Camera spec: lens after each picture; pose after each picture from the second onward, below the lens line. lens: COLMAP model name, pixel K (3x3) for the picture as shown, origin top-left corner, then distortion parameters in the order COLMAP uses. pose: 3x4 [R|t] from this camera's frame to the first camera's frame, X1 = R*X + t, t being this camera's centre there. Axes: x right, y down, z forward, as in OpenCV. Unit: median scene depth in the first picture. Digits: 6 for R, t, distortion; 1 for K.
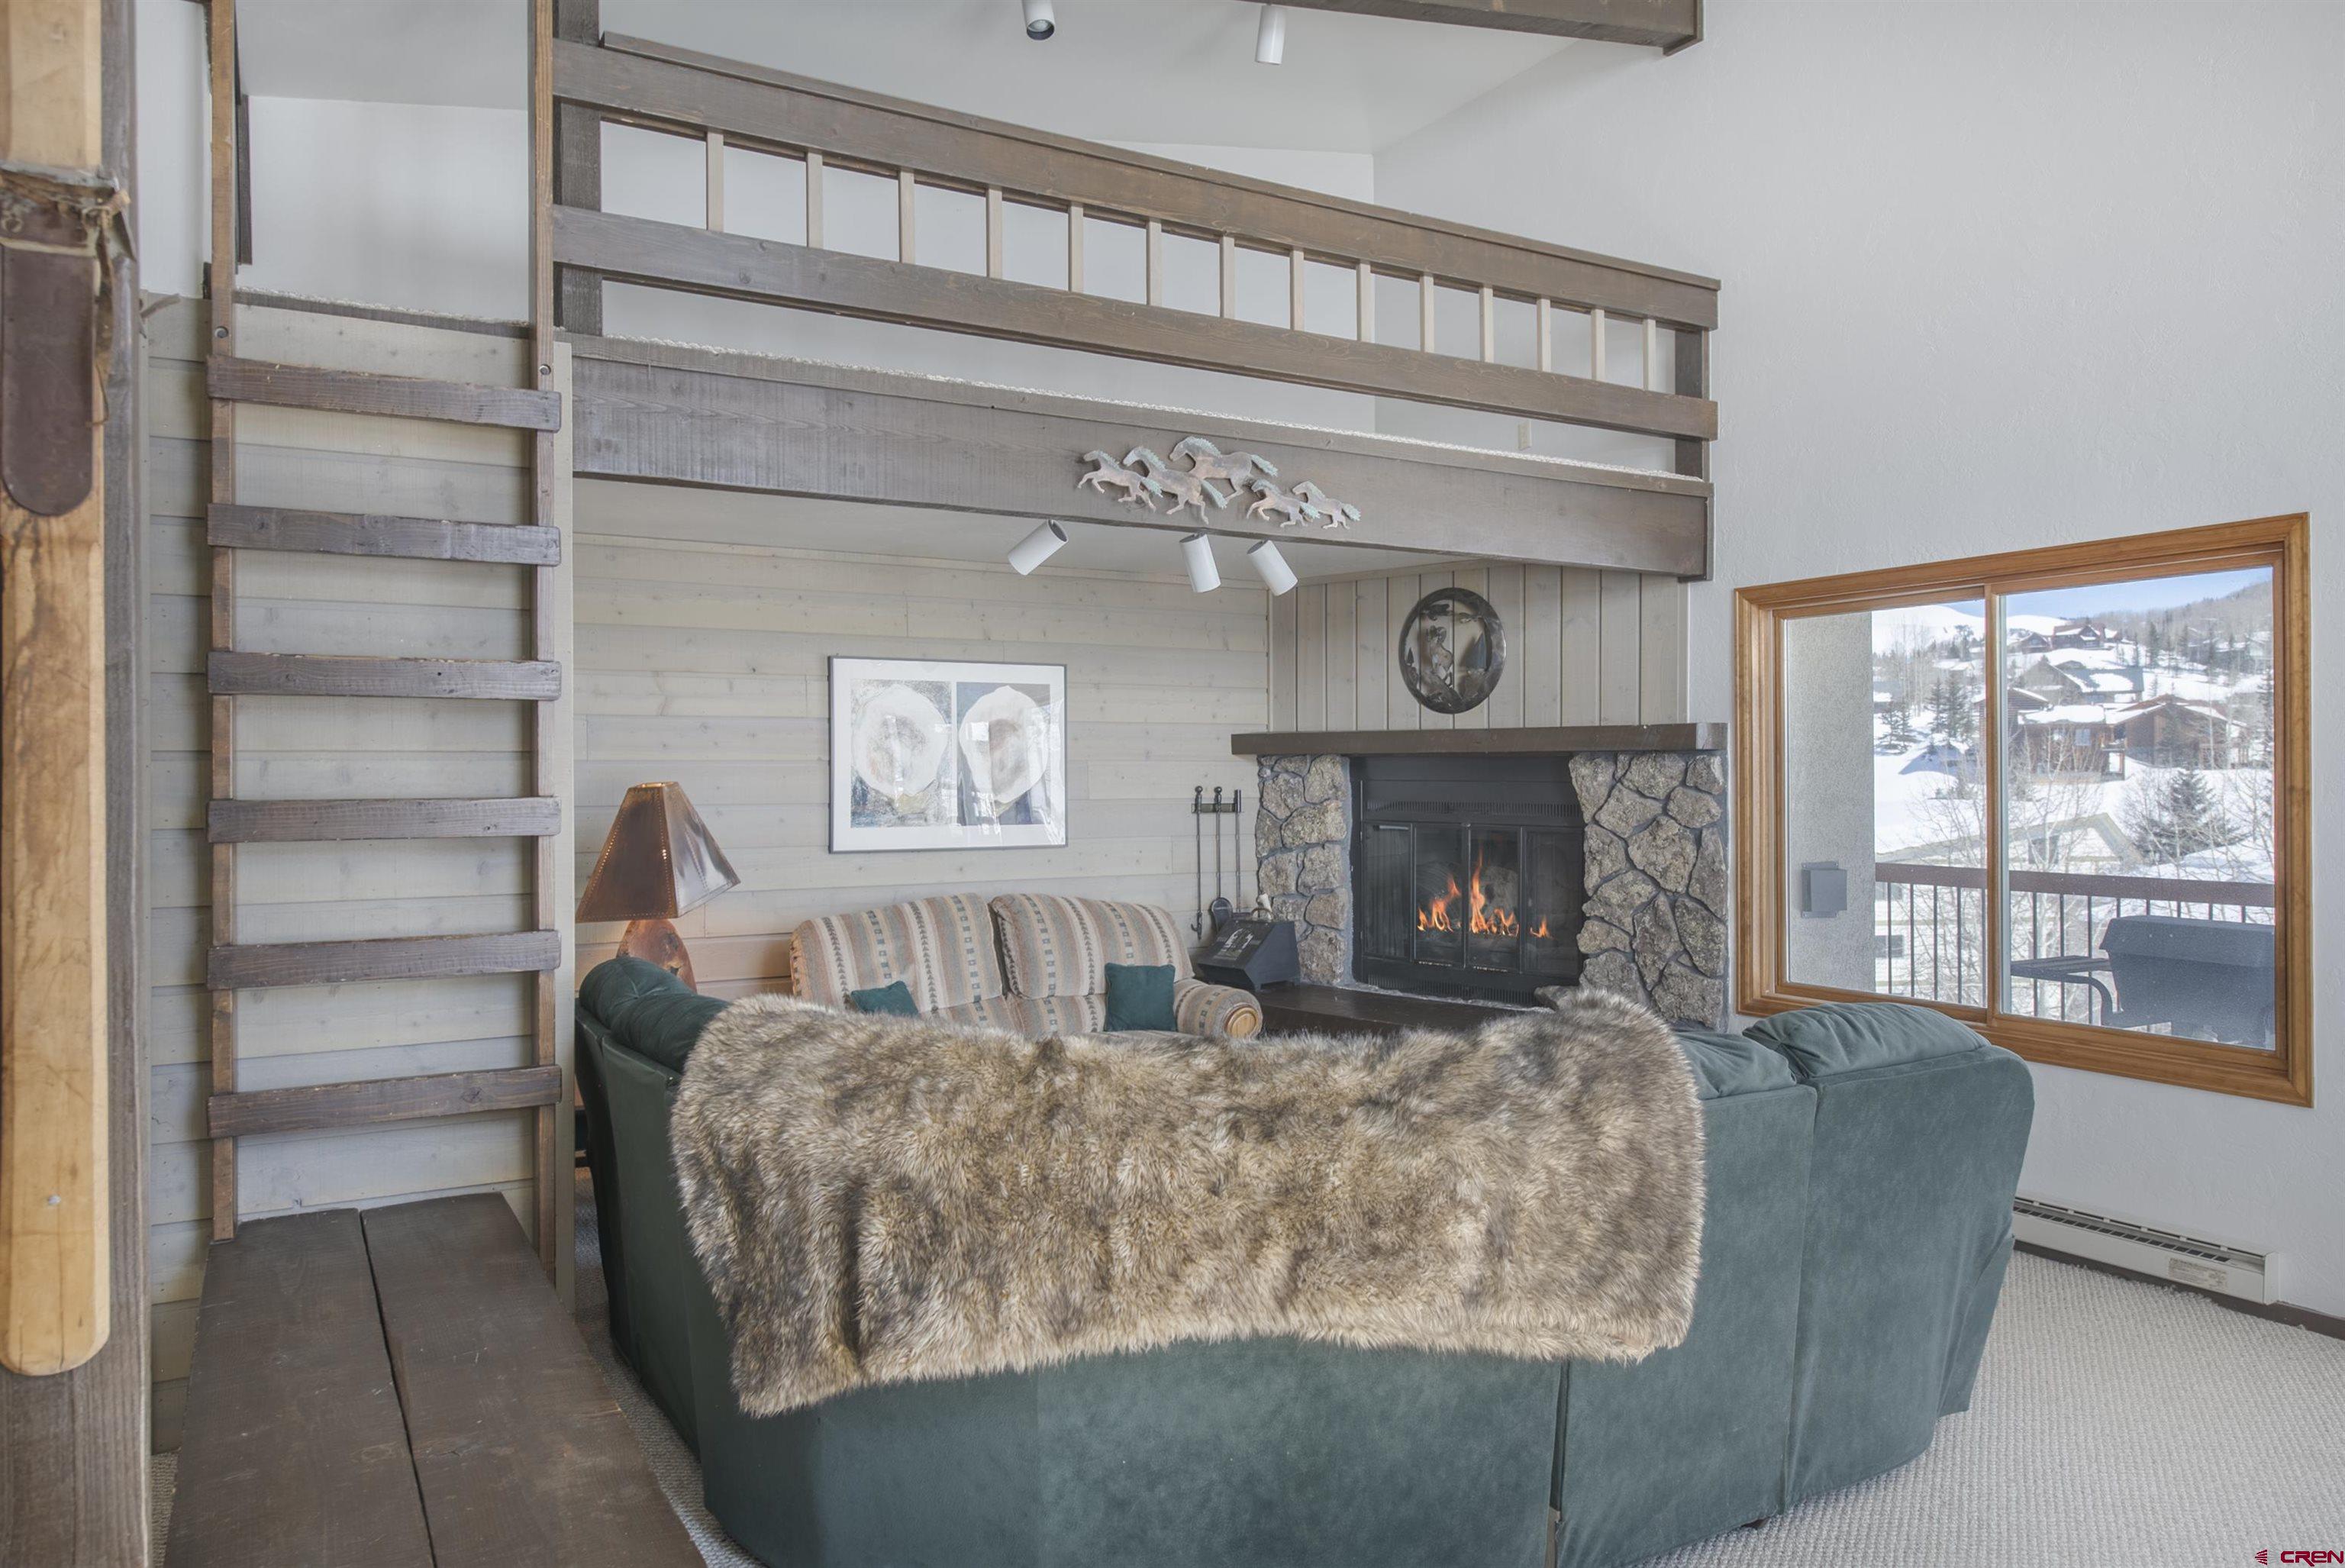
lens RADIAL K [[1589.5, 0, 1172.5], [0, 1589.5, 784.0], [0, 0, 1]] dist [0.044922, -0.001049]
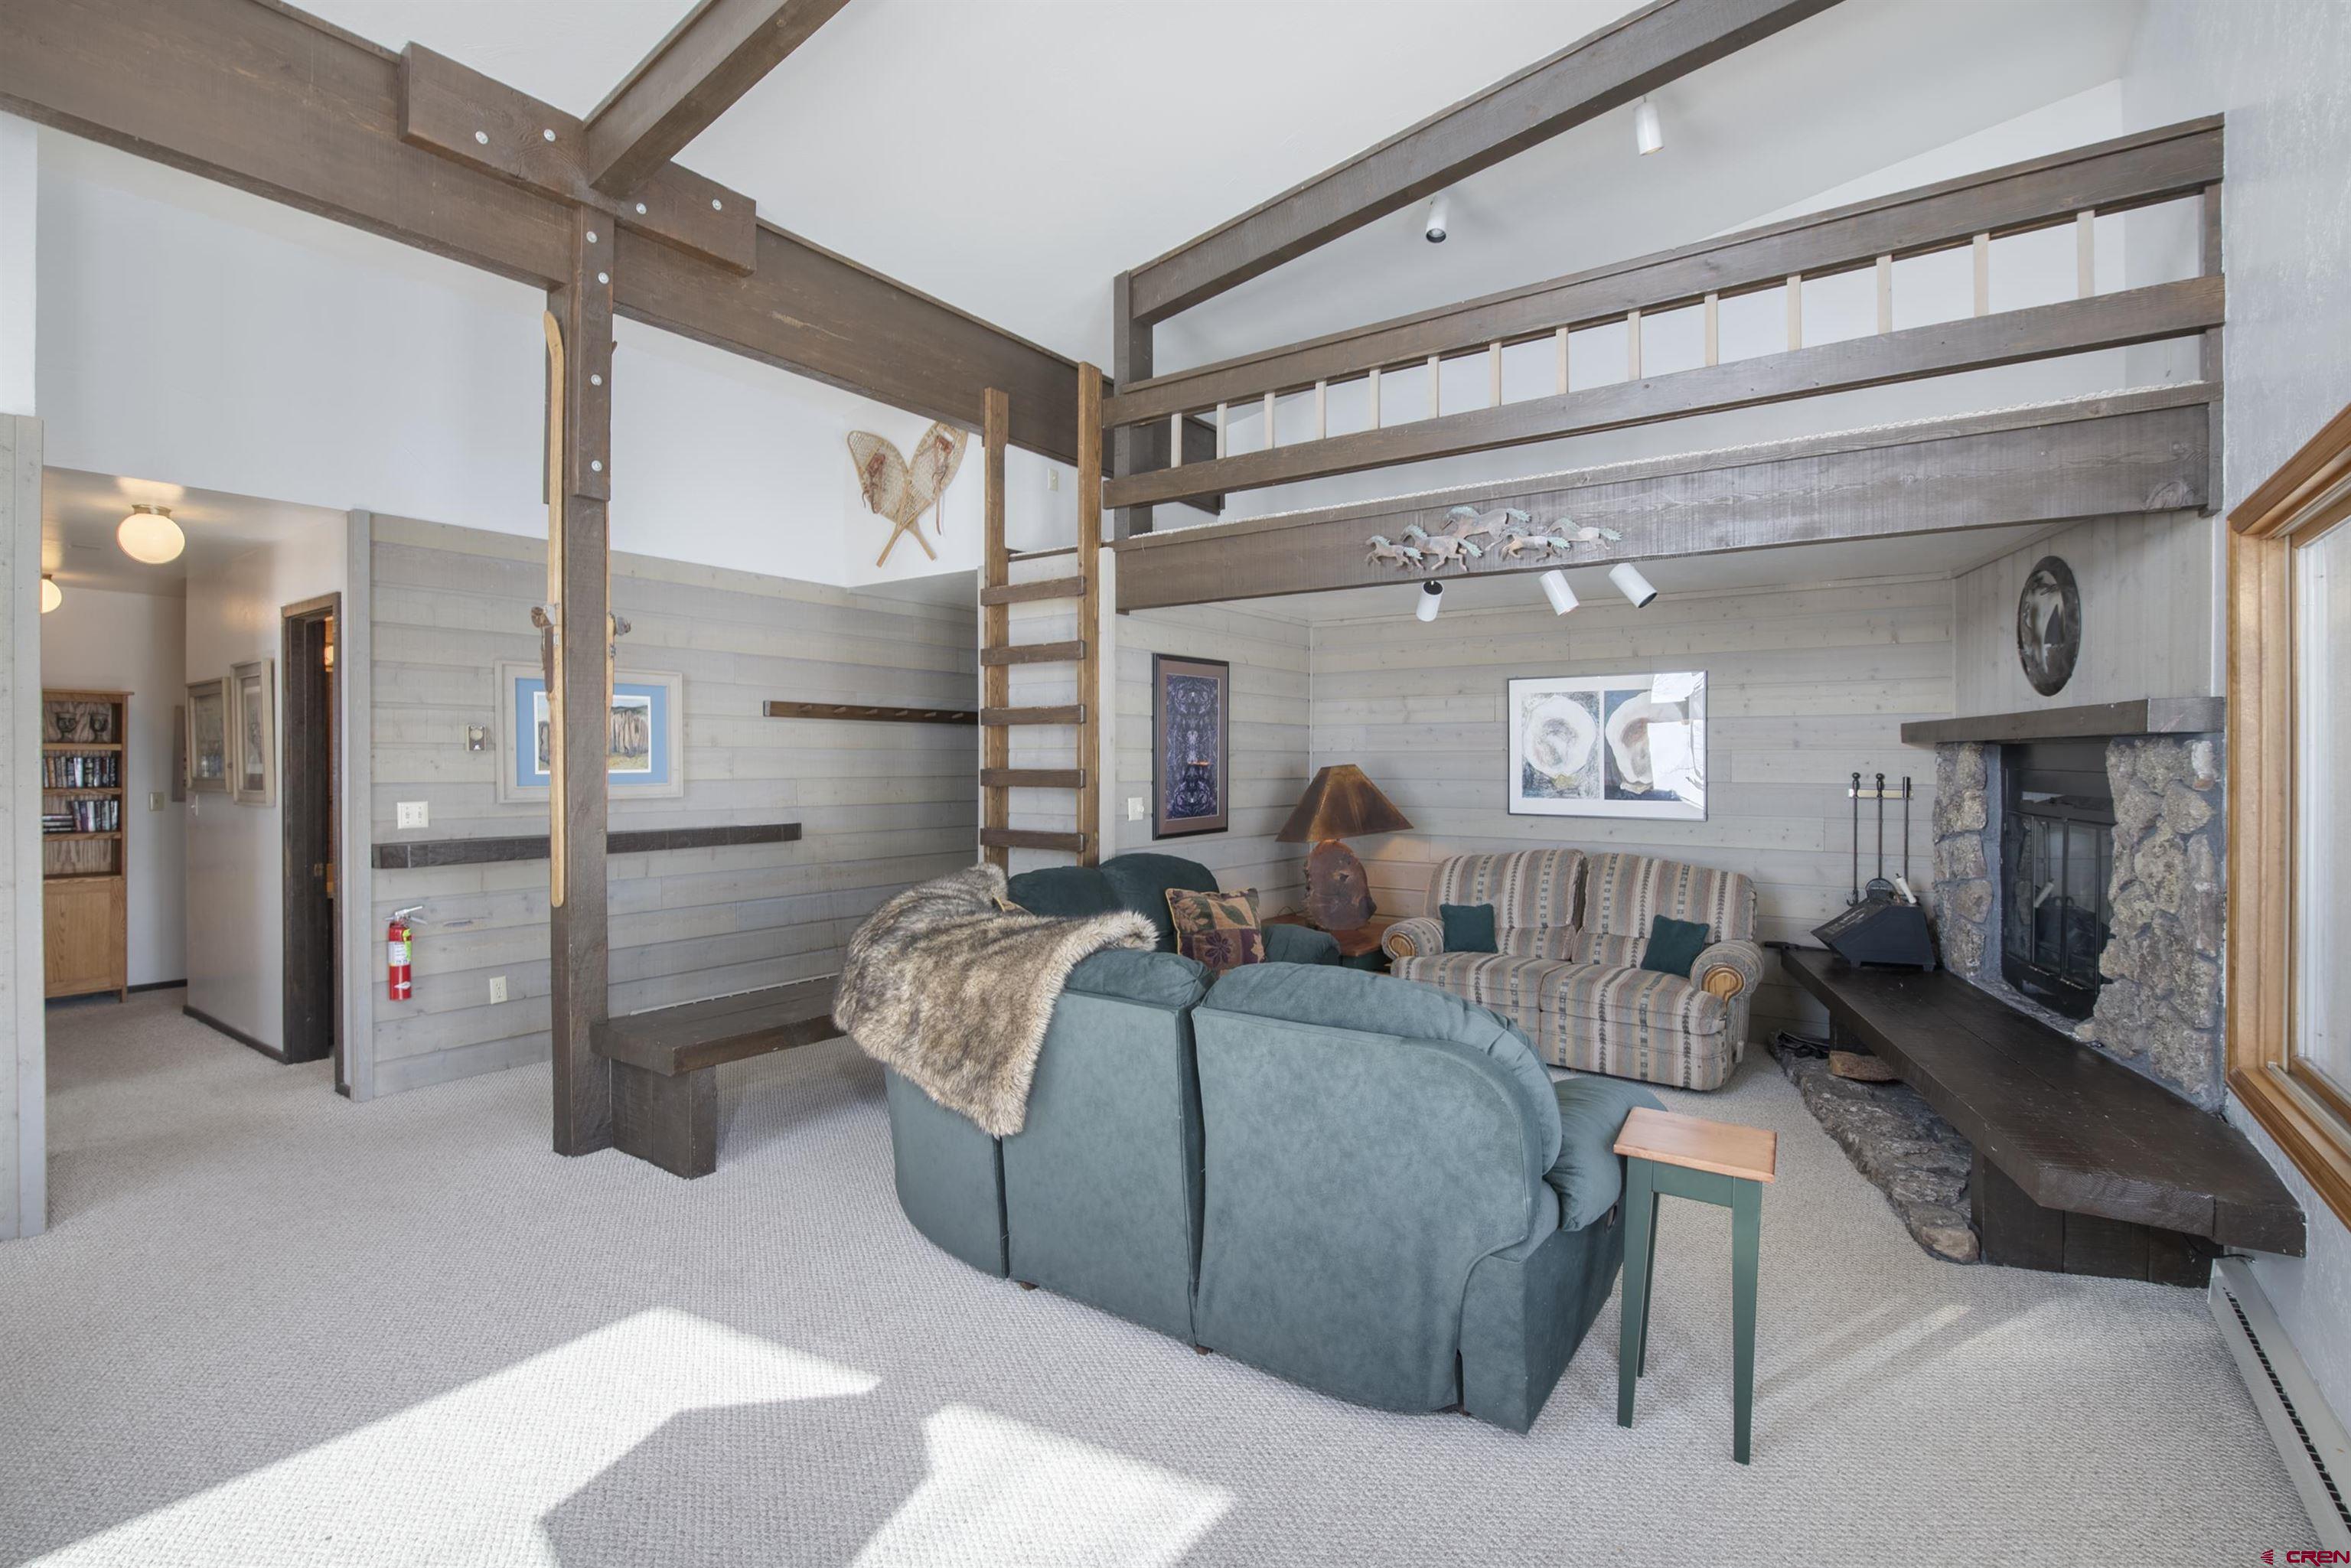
lens RADIAL K [[1074.9, 0, 1182.6], [0, 1074.9, 760.0], [0, 0, 1]] dist [-0.001987, 0.000069]
pose [[0.415858, 0.003928, -0.909421, 0.549555], [-0.010180, 0.999948, -0.000336, -0.002704], [0.909373, 0.009398, 0.415877, 0.316076]]
